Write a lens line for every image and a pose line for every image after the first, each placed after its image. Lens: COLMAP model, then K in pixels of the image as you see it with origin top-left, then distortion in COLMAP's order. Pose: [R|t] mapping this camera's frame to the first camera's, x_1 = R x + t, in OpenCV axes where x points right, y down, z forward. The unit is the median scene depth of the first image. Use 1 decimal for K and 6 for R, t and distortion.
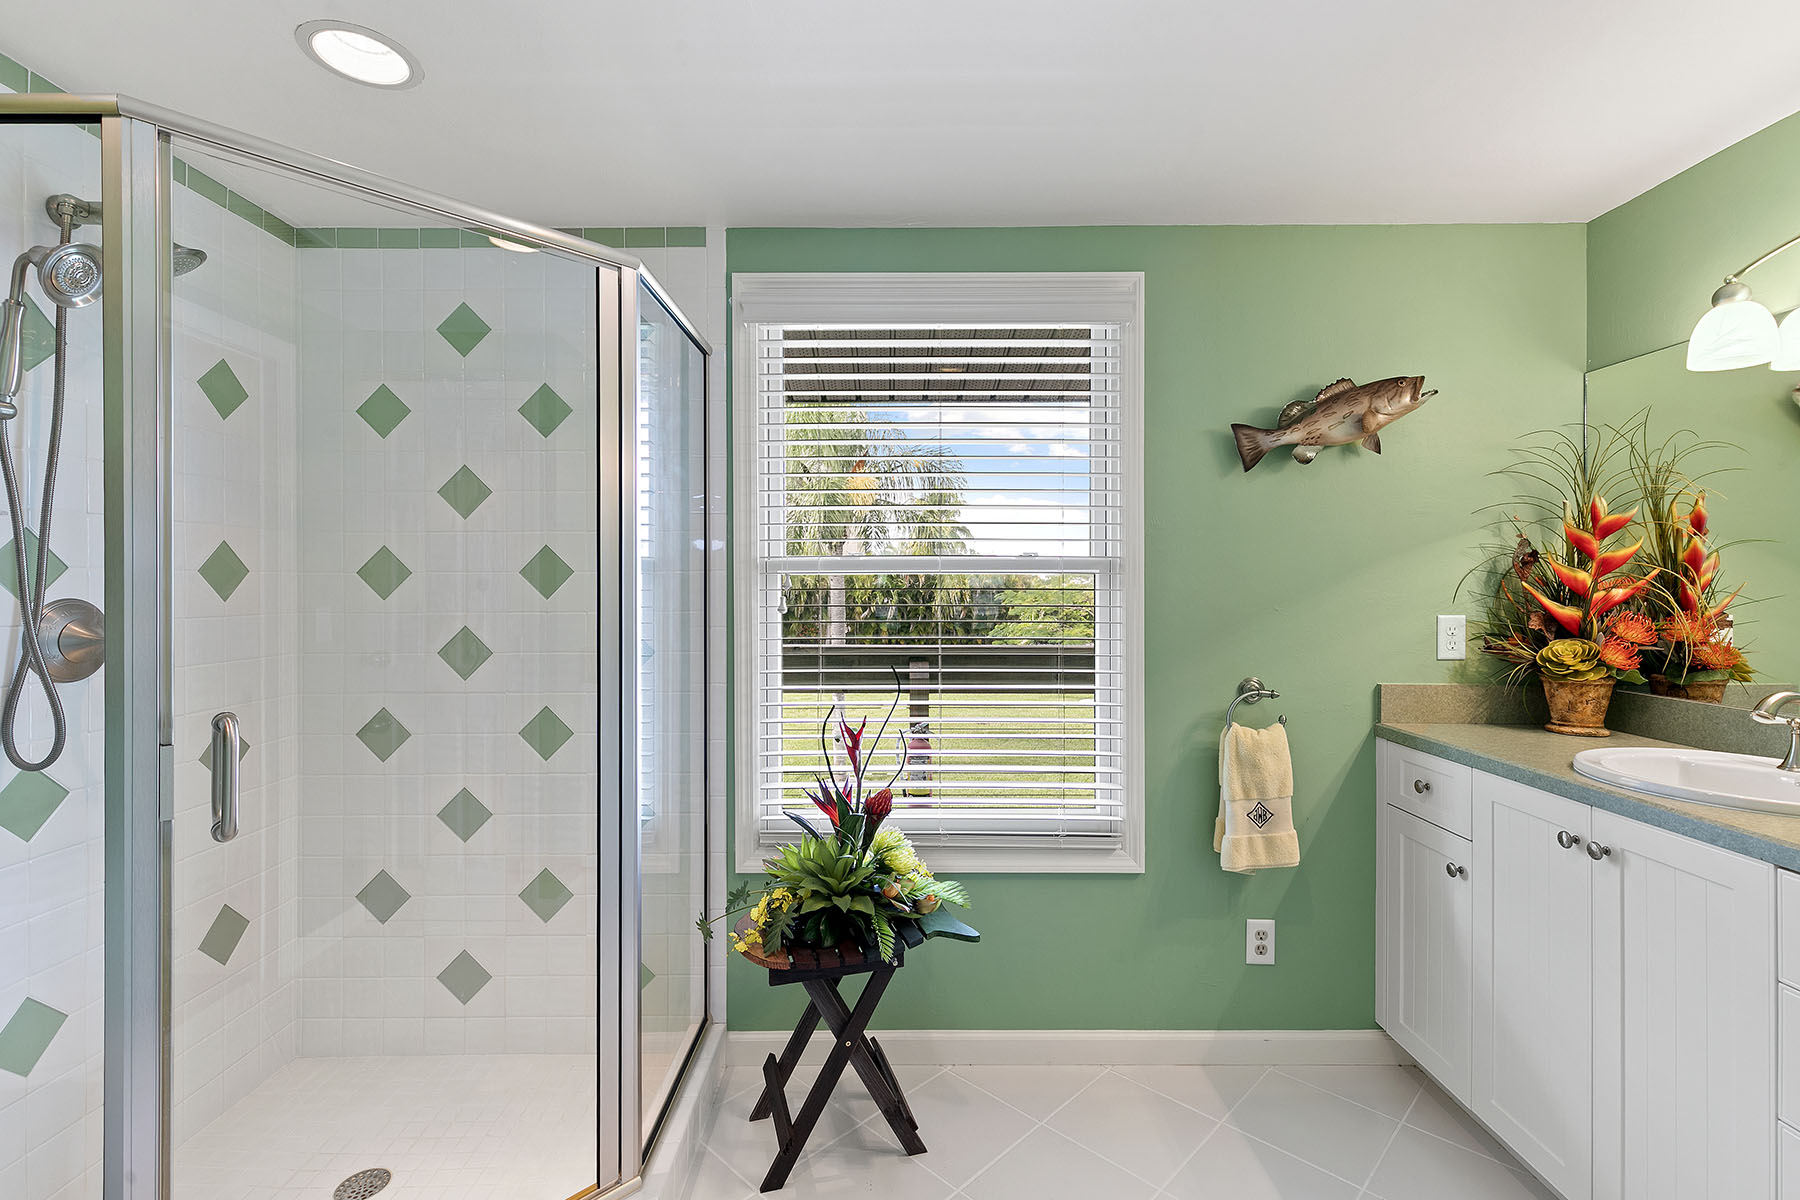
lens RADIAL K [[809.8, 0, 903.5], [0, 809.8, 589.9], [0, 0, 1]] dist [0.009446, -0.002739]
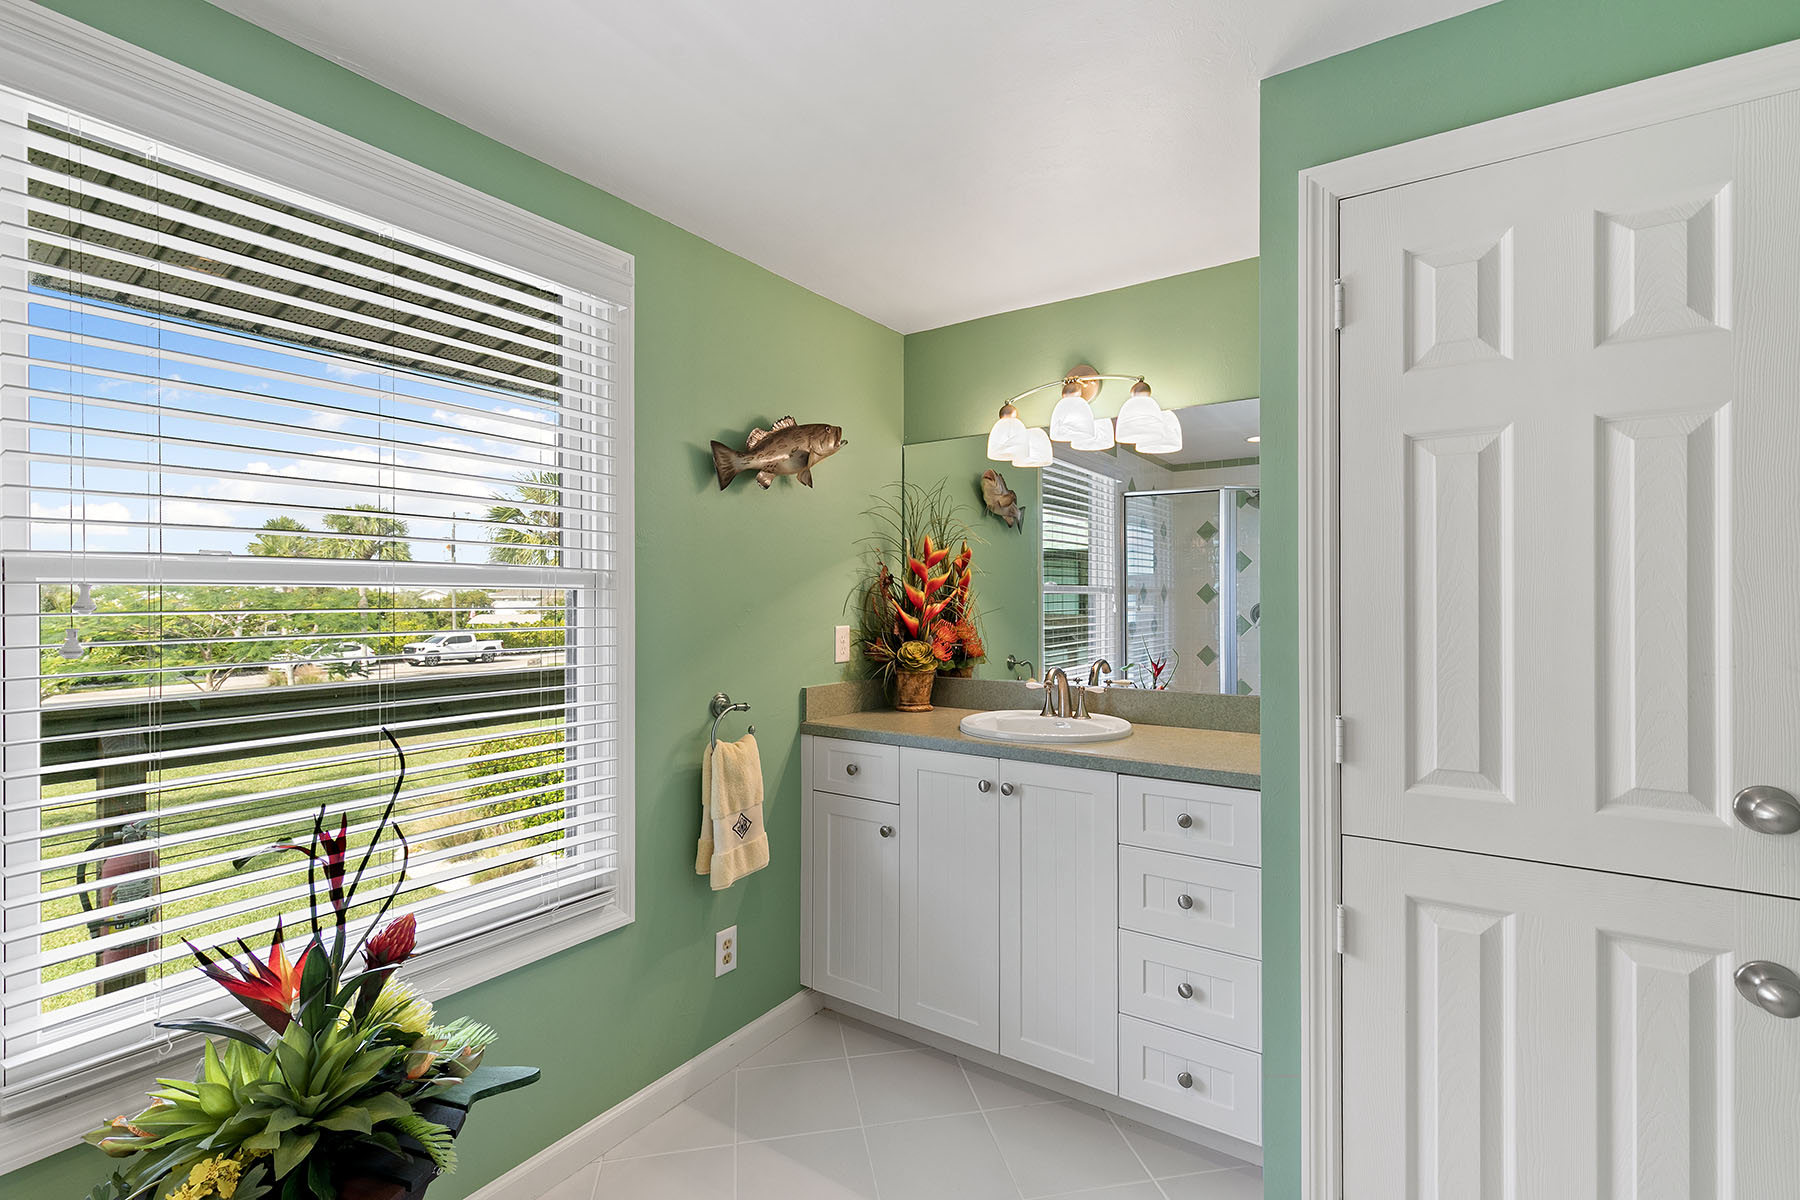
lens RADIAL K [[809.8, 0, 906.8], [0, 809.8, 601.4], [0, 0, 1]] dist [0.009446, -0.002739]
pose [[0.552787, -0.004667, 0.833310, -0.299466], [0.005050, 0.999985, 0.002251, -0.008326], [-0.833307, 0.002964, 0.552802, 0.257569]]
